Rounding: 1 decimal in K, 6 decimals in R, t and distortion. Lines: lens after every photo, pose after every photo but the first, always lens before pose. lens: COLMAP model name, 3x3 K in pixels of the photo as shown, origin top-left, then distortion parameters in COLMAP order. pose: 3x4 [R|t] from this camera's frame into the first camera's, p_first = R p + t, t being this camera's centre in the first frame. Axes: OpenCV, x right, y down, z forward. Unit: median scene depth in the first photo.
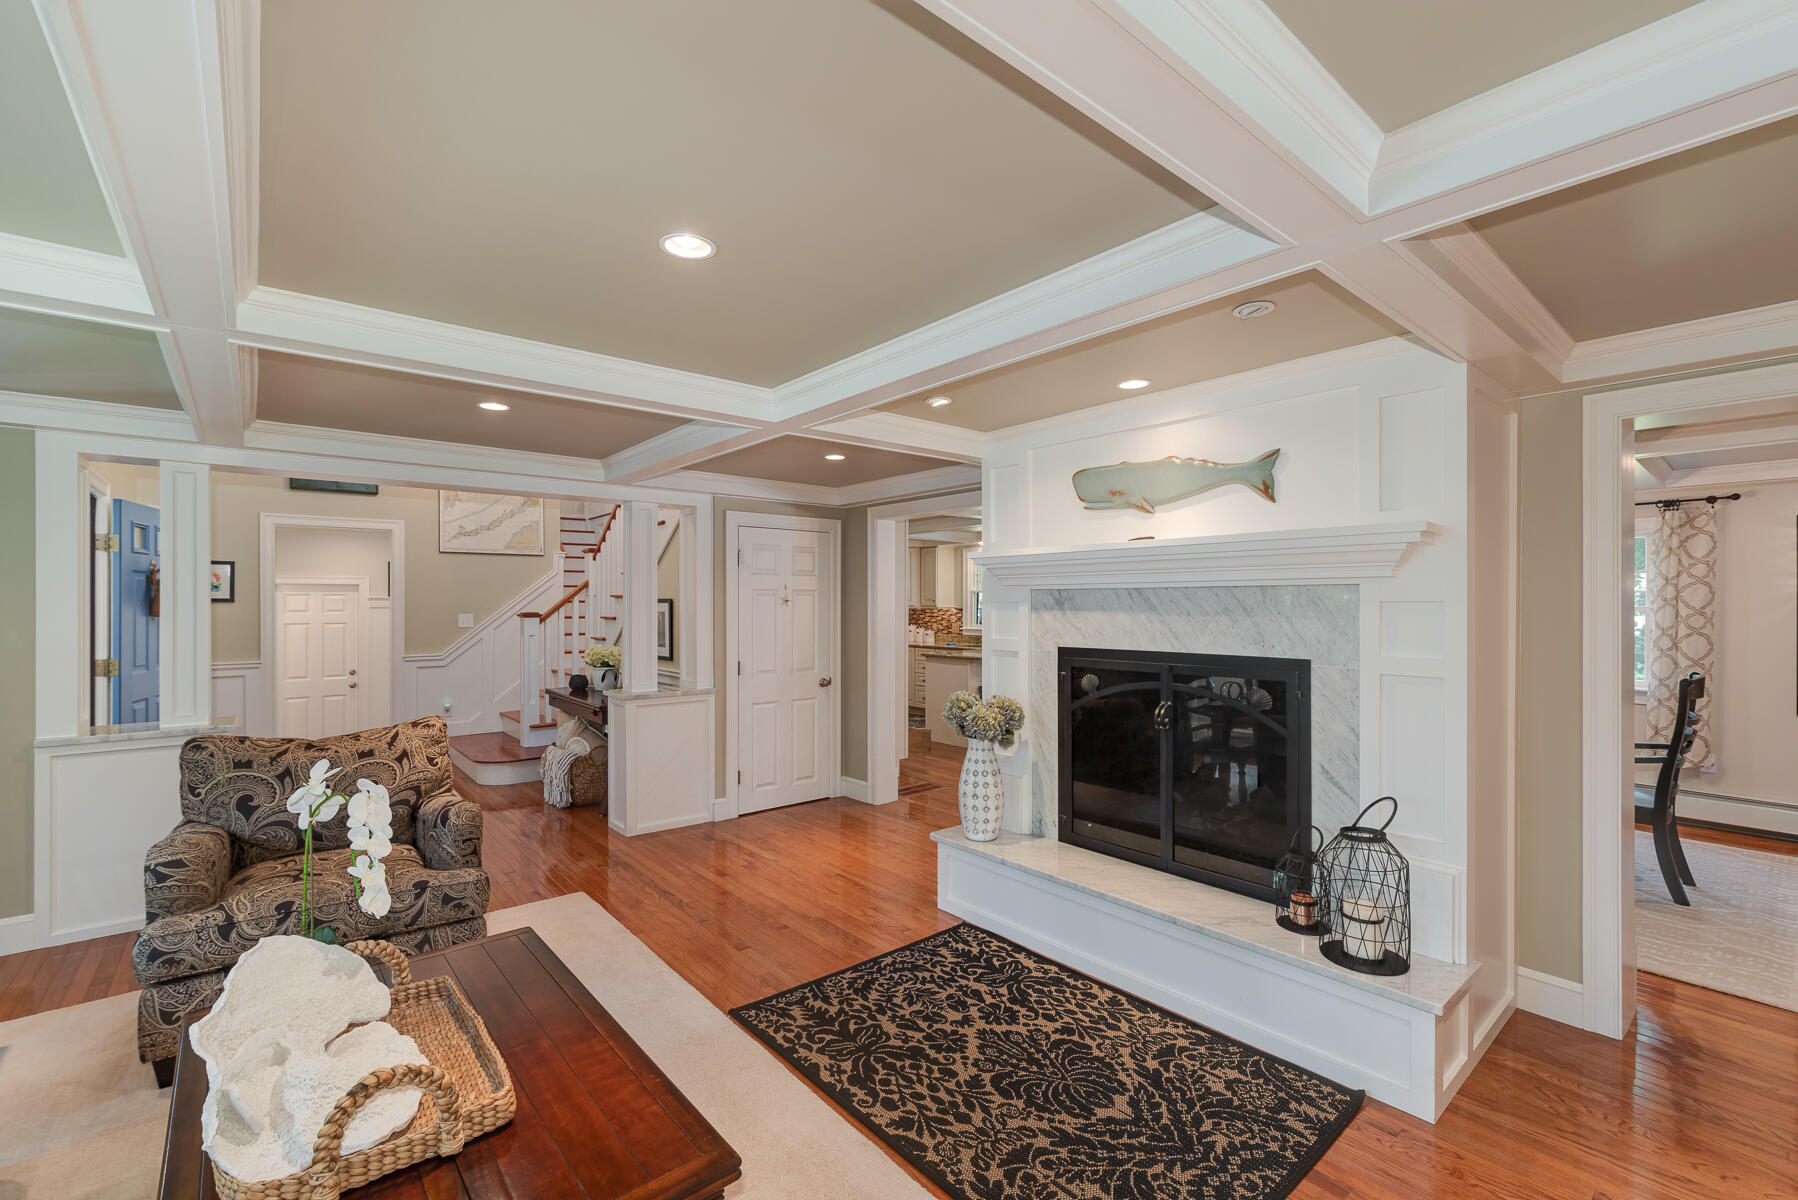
lens RADIAL K [[773.0, 0, 891.5], [0, 773.0, 600.0], [0, 0, 1]] dist [0.001740, 0.000229]
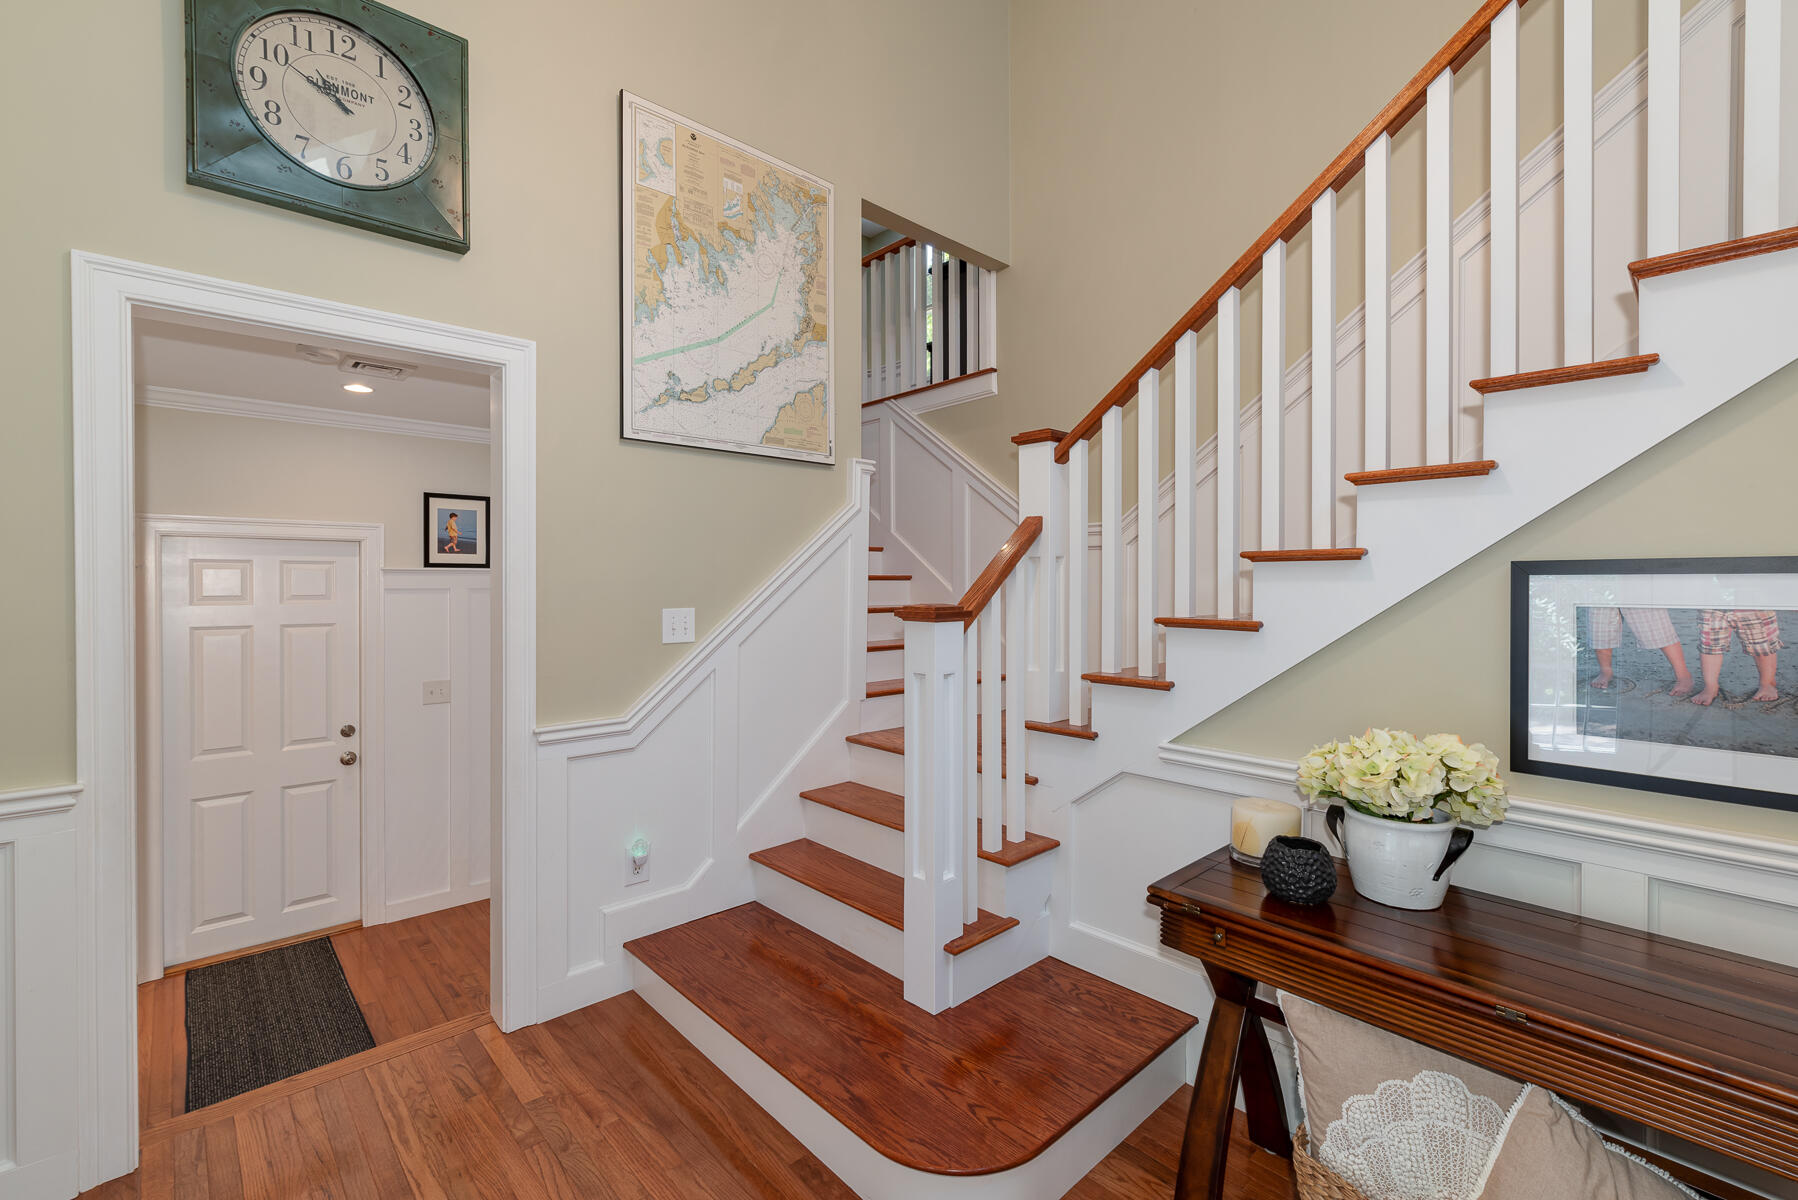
lens RADIAL K [[778.7, 0, 898.9], [0, 778.7, 588.0], [0, 0, 1]] dist [0.000560, -0.000412]
pose [[0.998560, 0.000426, 0.053635, -0.482030], [-0.000923, 0.999957, 0.009248, 0.004864], [-0.053629, -0.009284, 0.998518, 0.637112]]
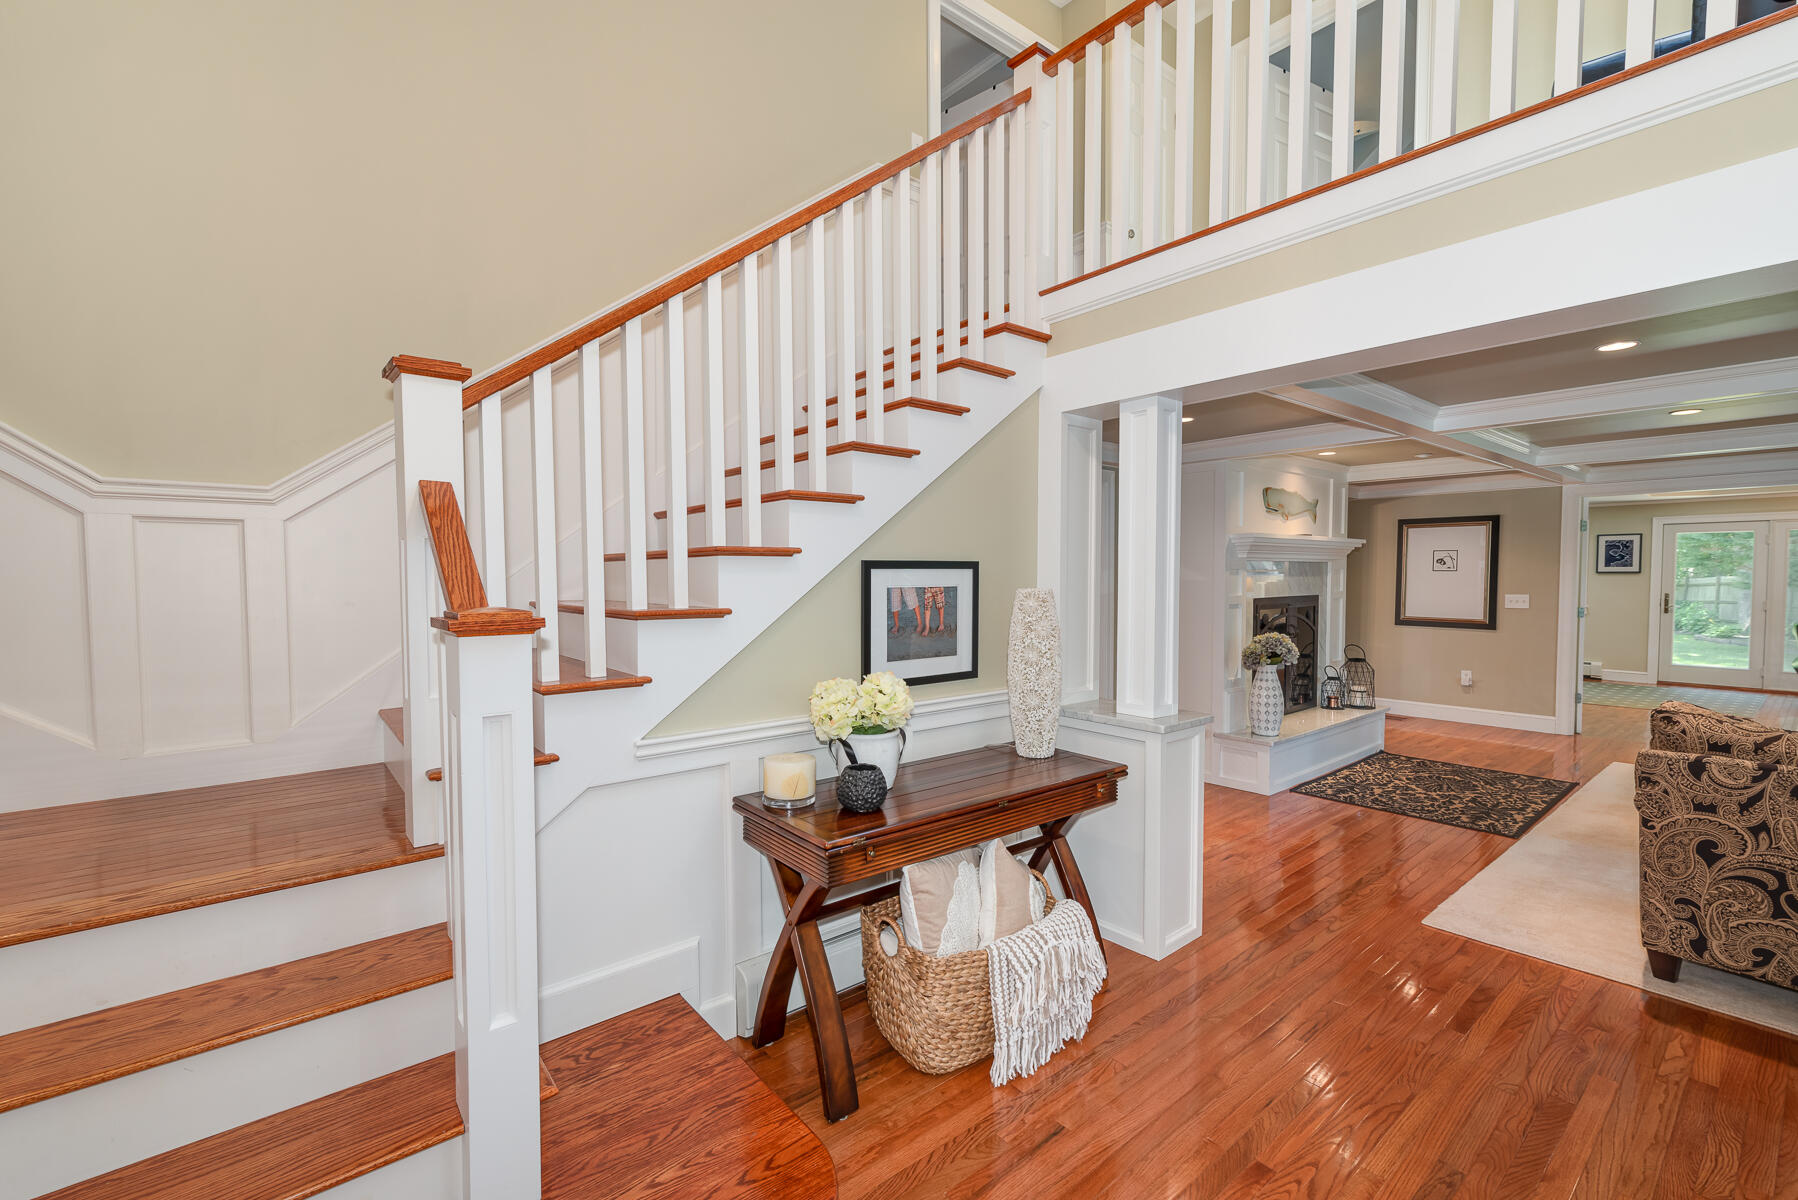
lens RADIAL K [[773.0, 0, 891.5], [0, 773.0, 600.0], [0, 0, 1]] dist [0.001740, 0.000229]
pose [[0.008189, -0.037558, 0.999261, -0.656886], [-0.003554, 0.999287, 0.037588, 0.003737], [-0.999960, -0.003859, 0.008049, 0.844539]]
